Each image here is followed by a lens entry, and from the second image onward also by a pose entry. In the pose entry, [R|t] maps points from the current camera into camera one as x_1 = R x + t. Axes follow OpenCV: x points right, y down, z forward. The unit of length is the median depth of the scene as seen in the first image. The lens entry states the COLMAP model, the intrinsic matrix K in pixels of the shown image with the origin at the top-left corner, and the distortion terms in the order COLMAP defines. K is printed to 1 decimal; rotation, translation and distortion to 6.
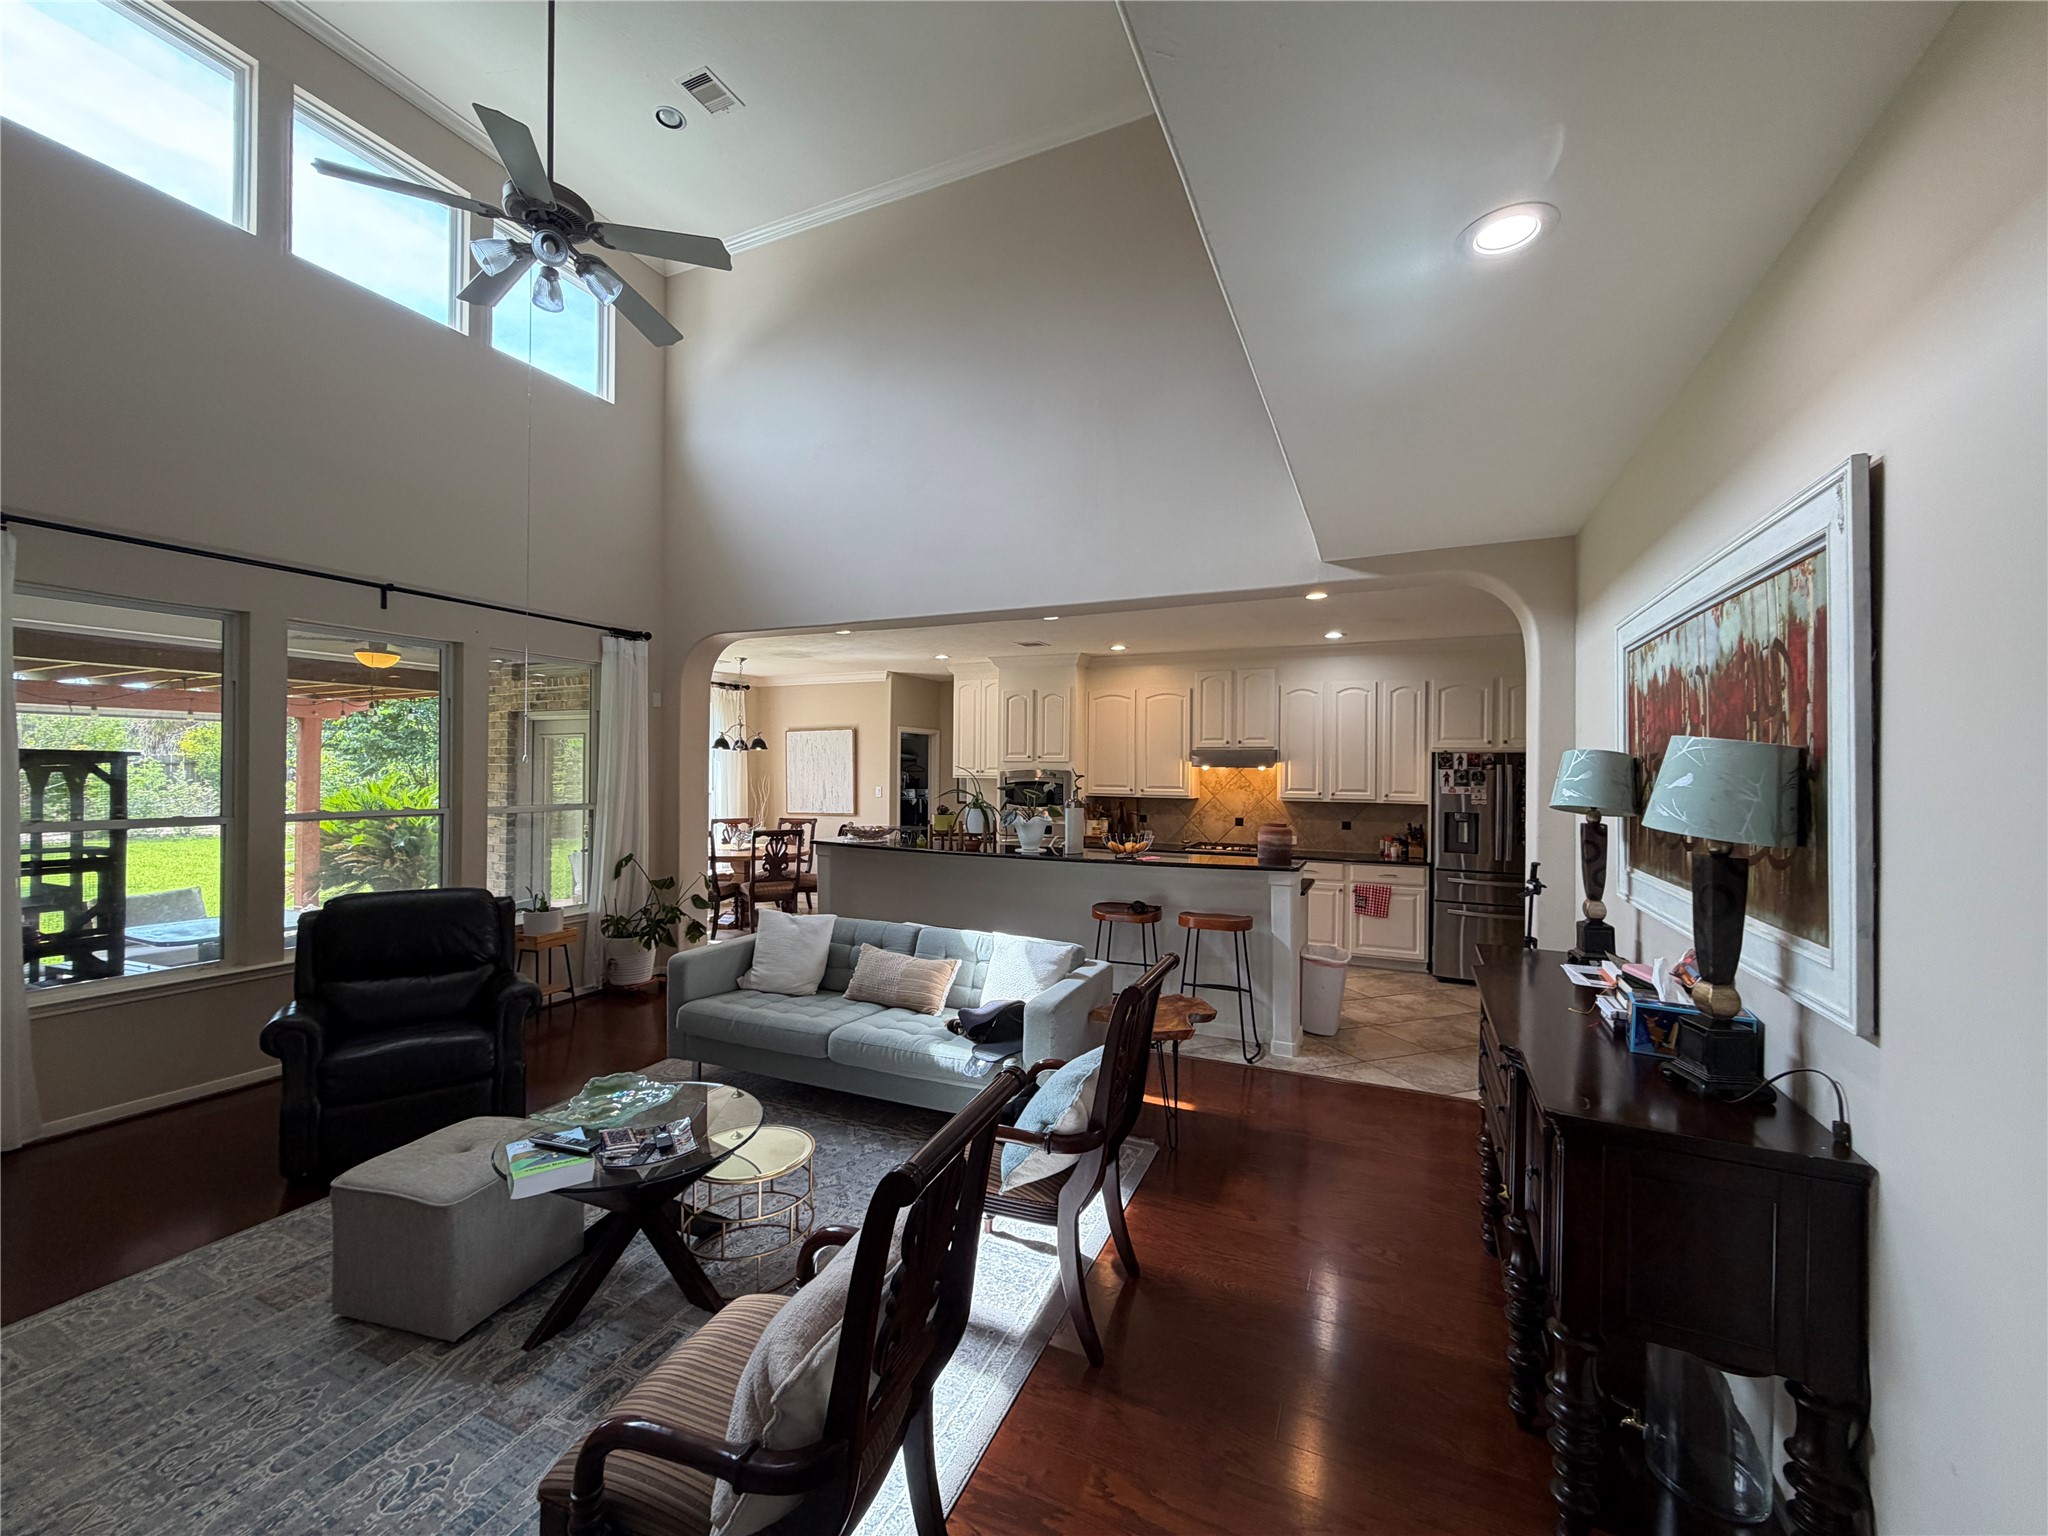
lens RADIAL K [[822.1, 0, 1024.0], [0, 822.1, 768.0], [0, 0, 1]] dist [-0.000892, -0.000174]
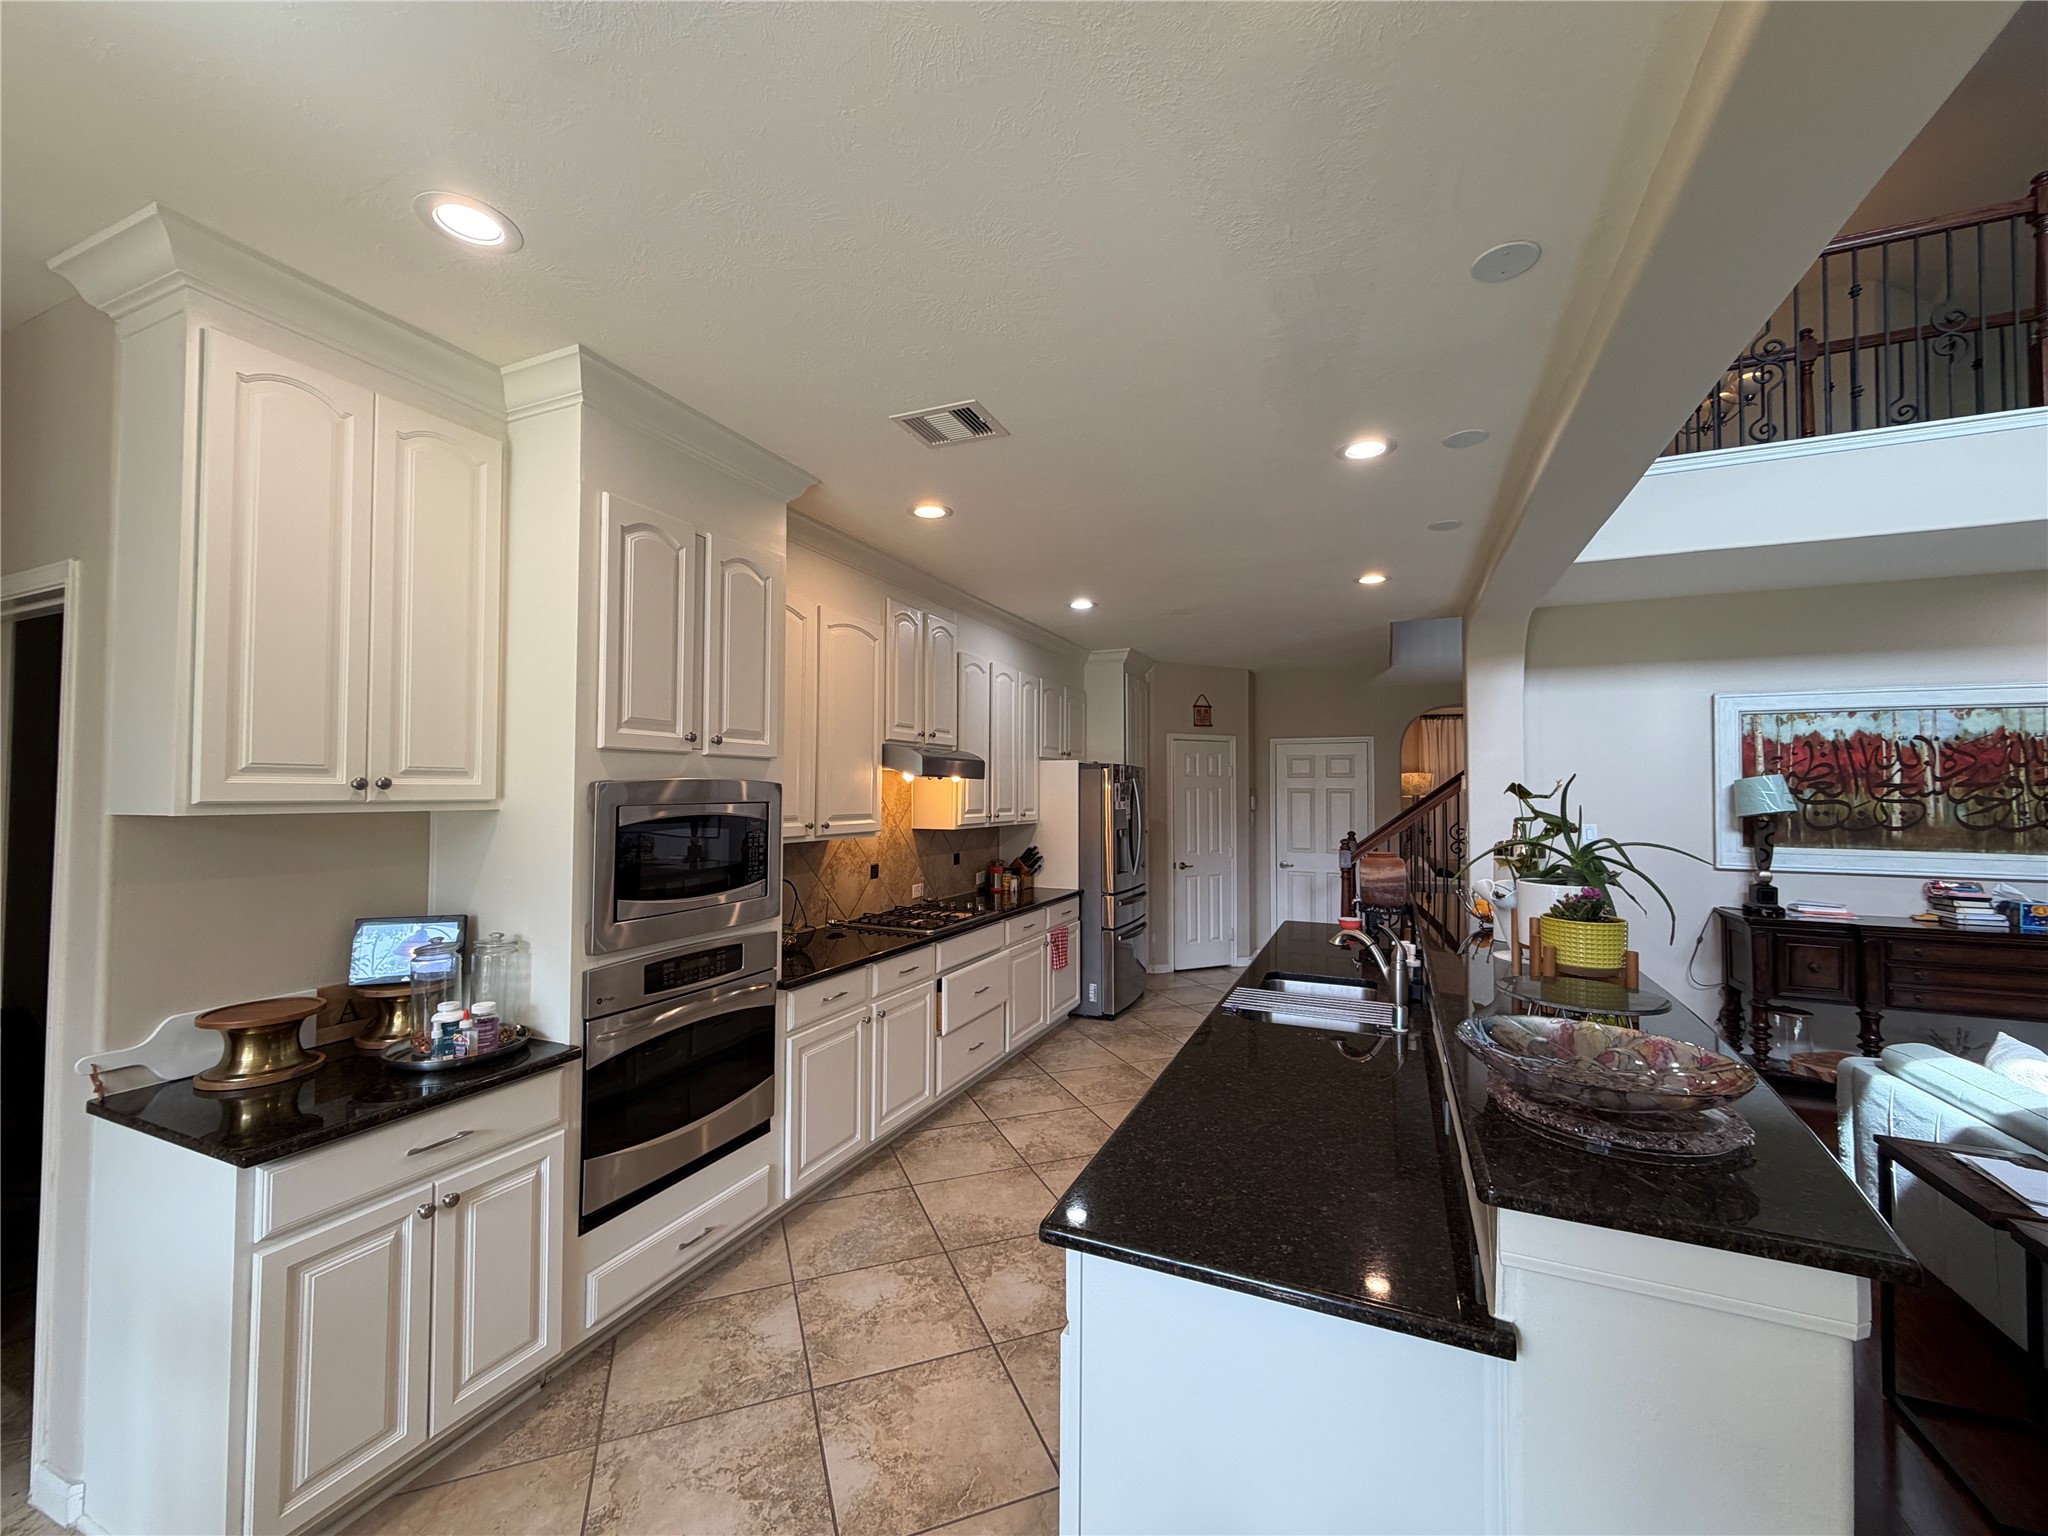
lens RADIAL K [[822.1, 0, 1024.0], [0, 822.1, 768.0], [0, 0, 1]] dist [-0.000892, -0.000174]
pose [[-0.008120, 0.015411, 0.999848, -0.313327], [-0.009111, 0.999839, -0.015485, 0.001466], [-0.999926, -0.009235, -0.007978, 0.914488]]
